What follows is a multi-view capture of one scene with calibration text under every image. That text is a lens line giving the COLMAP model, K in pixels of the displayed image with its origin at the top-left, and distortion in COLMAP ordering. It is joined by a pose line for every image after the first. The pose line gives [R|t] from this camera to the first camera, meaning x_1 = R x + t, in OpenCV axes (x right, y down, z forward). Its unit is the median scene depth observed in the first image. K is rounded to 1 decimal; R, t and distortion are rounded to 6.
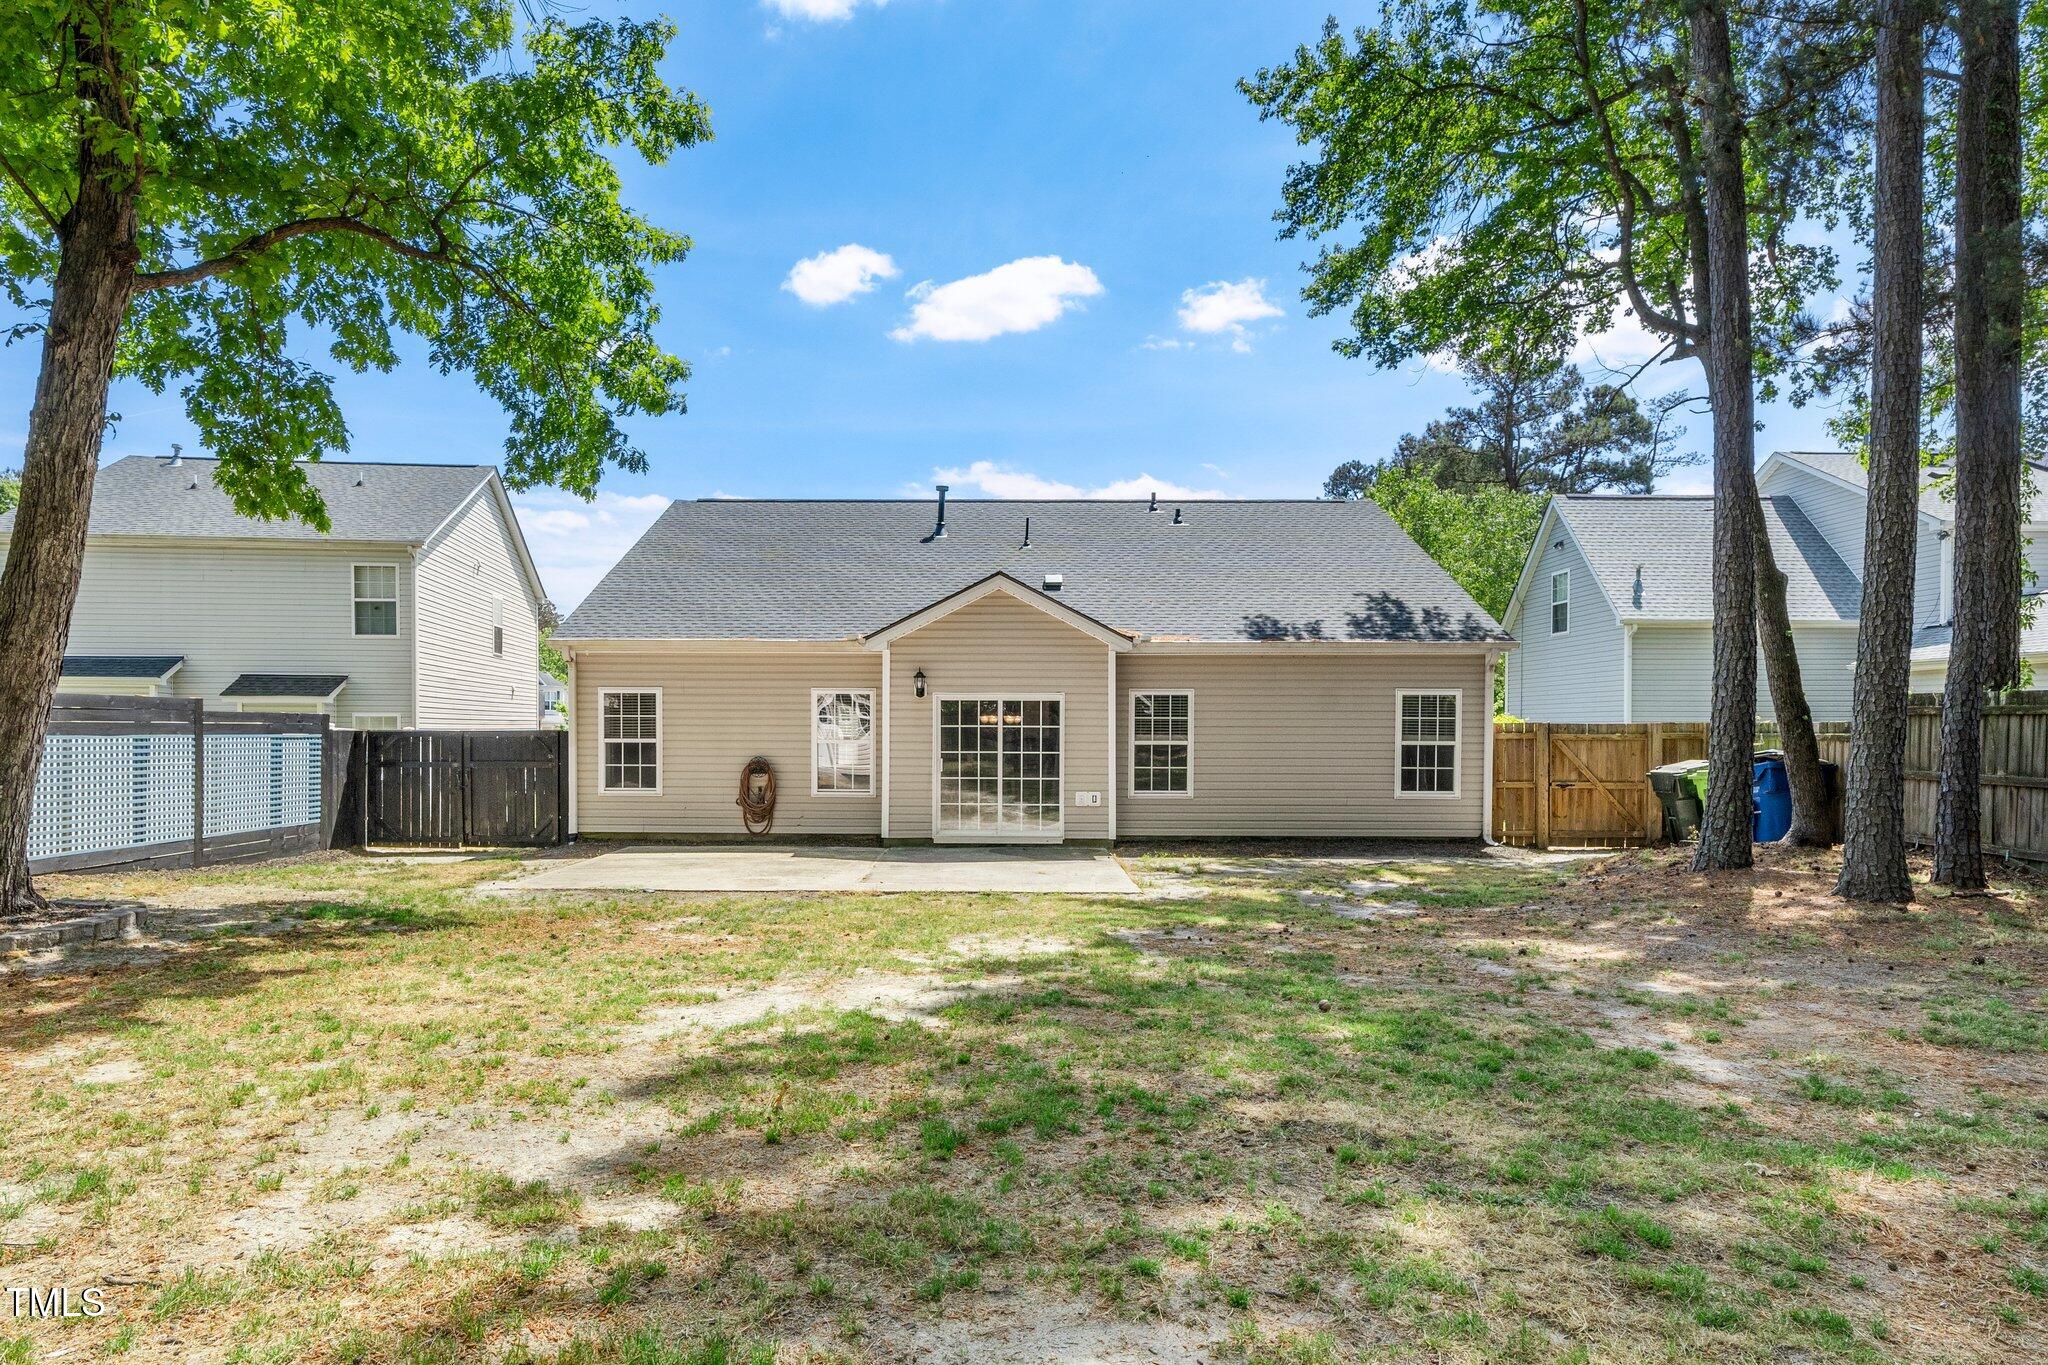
lens RADIAL K [[833.7, 0, 1034.6], [0, 833.7, 660.7], [0, 0, 1]] dist [-0.000195, 0.000113]
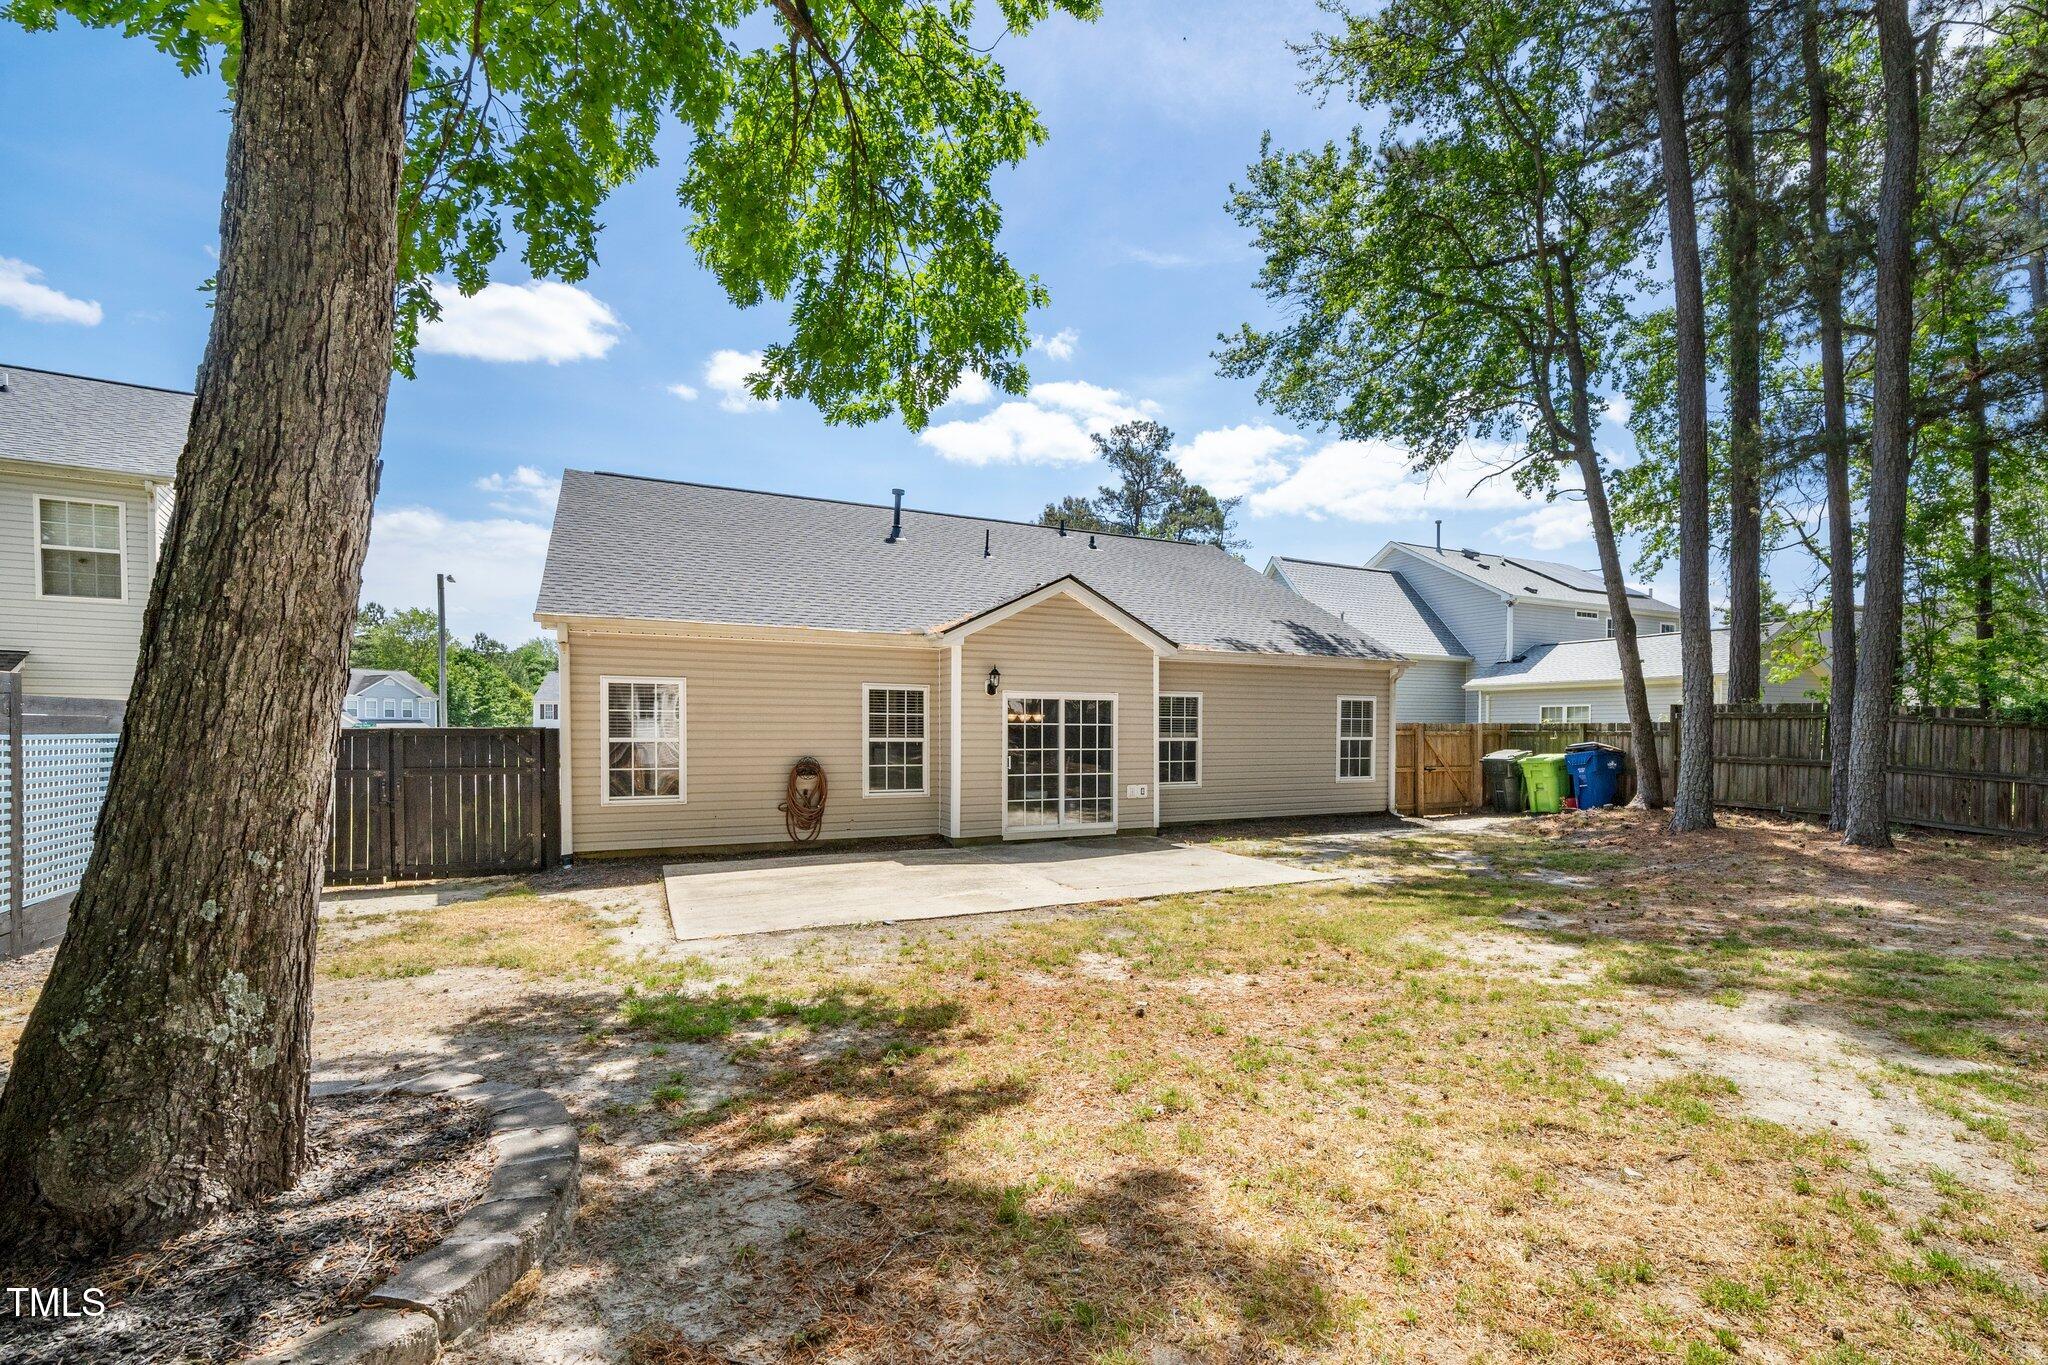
lens RADIAL K [[694.6, 0, 1053.0], [0, 694.6, 680.6], [0, 0, 1]] dist [0.000812, 0.000068]
pose [[0.929763, 0.026124, 0.367231, -0.366015], [-0.031479, 0.999467, 0.008601, 0.017068], [-0.366811, -0.019557, 0.930090, 0.198380]]
